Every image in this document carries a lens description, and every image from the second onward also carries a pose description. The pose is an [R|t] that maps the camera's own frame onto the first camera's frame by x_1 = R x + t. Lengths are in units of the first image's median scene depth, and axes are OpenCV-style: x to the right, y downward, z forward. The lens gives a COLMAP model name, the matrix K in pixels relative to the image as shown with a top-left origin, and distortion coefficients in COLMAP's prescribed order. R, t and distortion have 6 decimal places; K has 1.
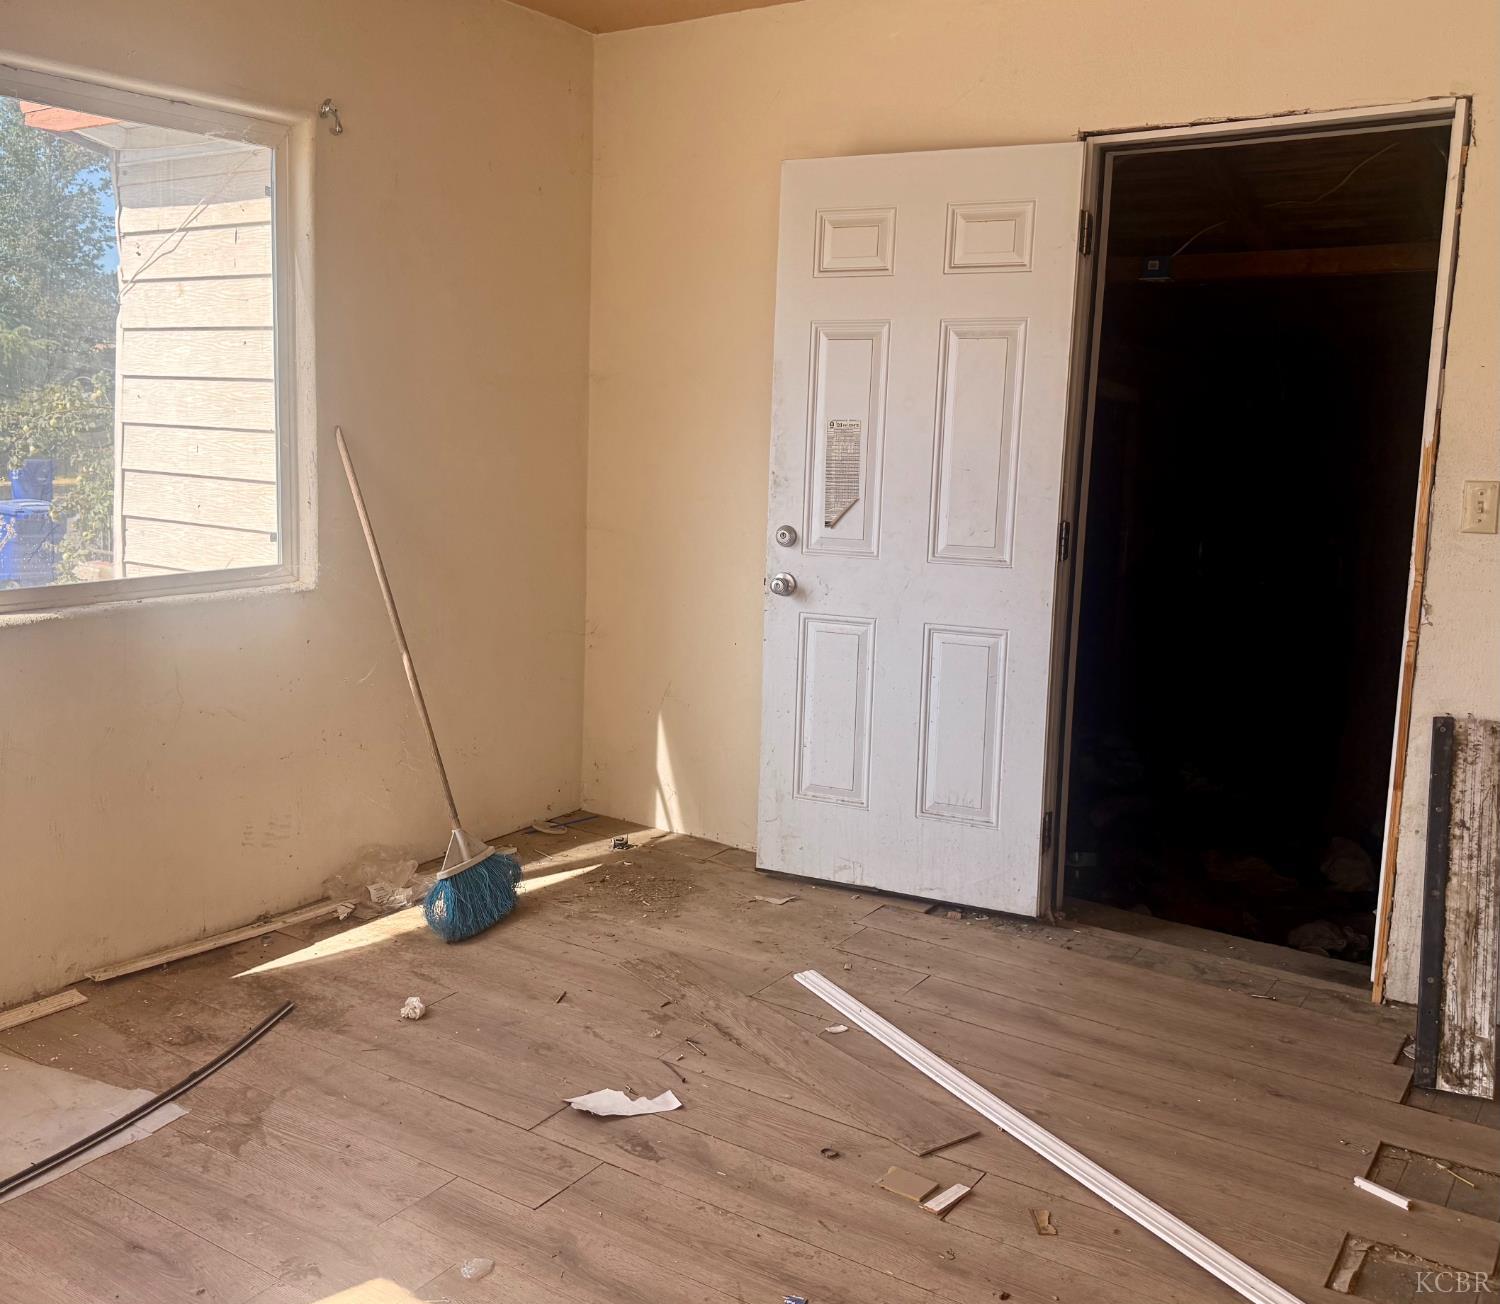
lens RADIAL K [[1397.5, 0, 748.1], [0, 1397.5, 655.8], [0, 0, 1]] dist [0.109835, 0.000000]
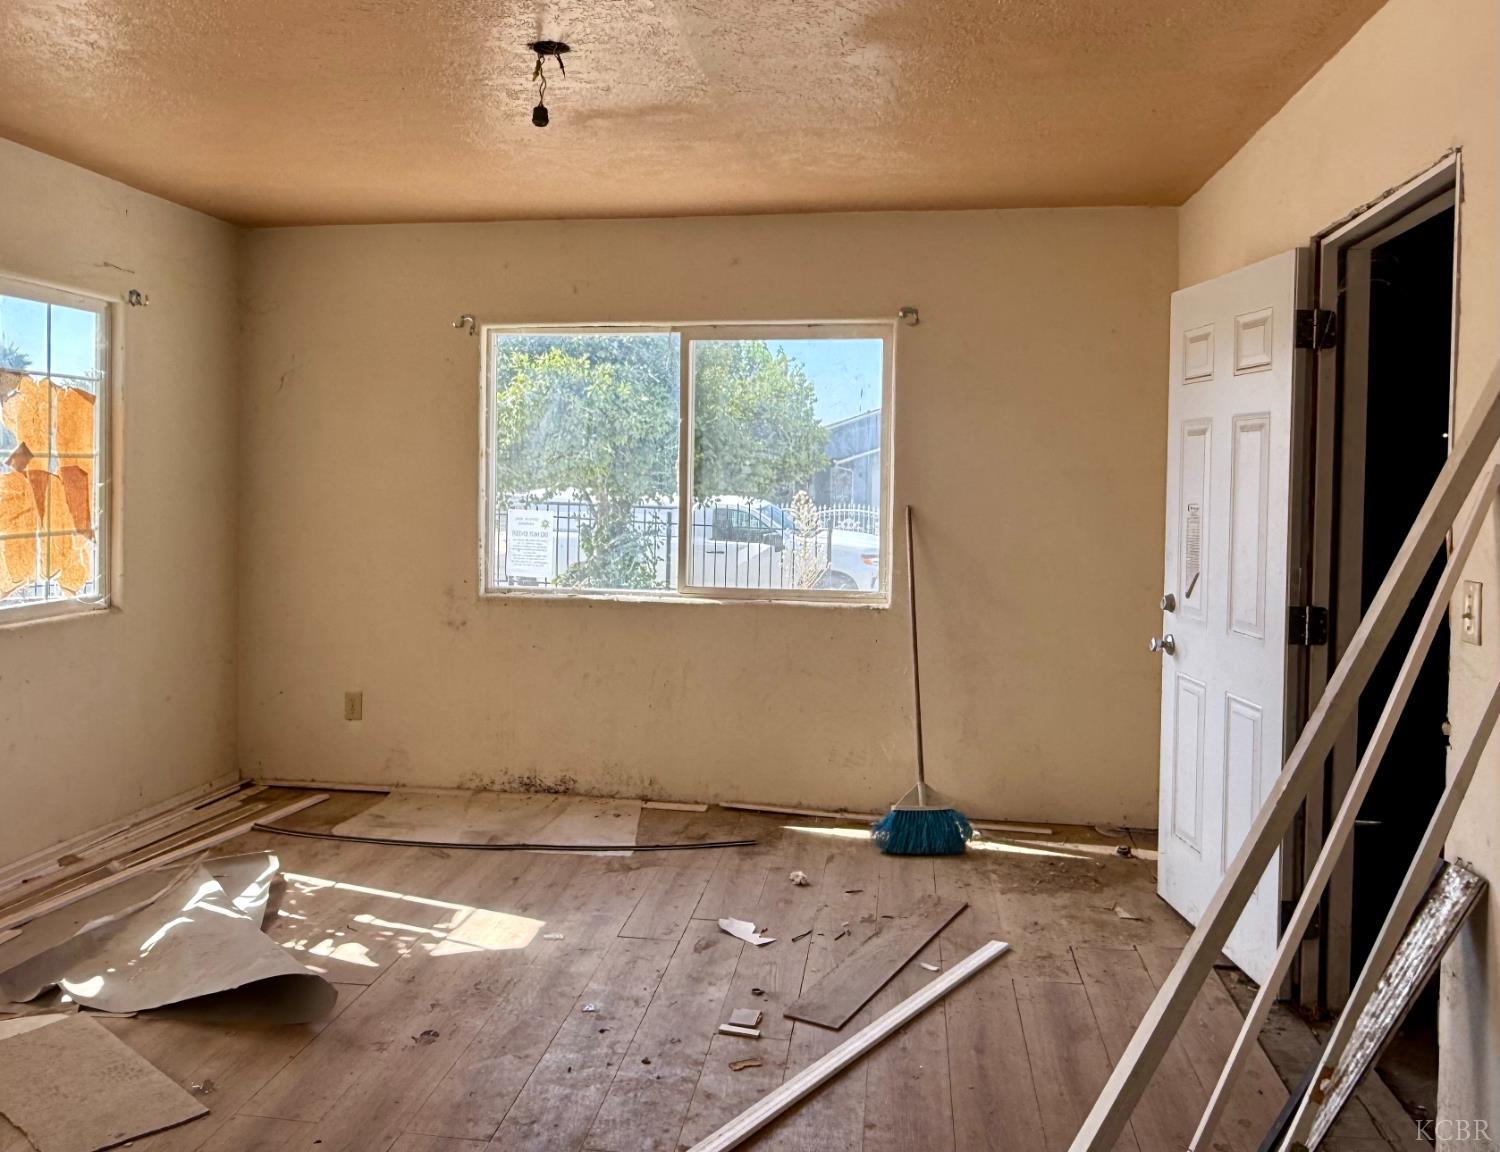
lens RADIAL K [[1236.9, 0, 749.9], [0, 1236.9, 571.8], [0, 0, 1]] dist [0.042695, -0.001441]
pose [[0.446687, 0.055722, -0.892953, 0.943041], [-0.158592, 0.987185, -0.017731, -0.043838], [0.880522, 0.149536, 0.449800, 0.278275]]
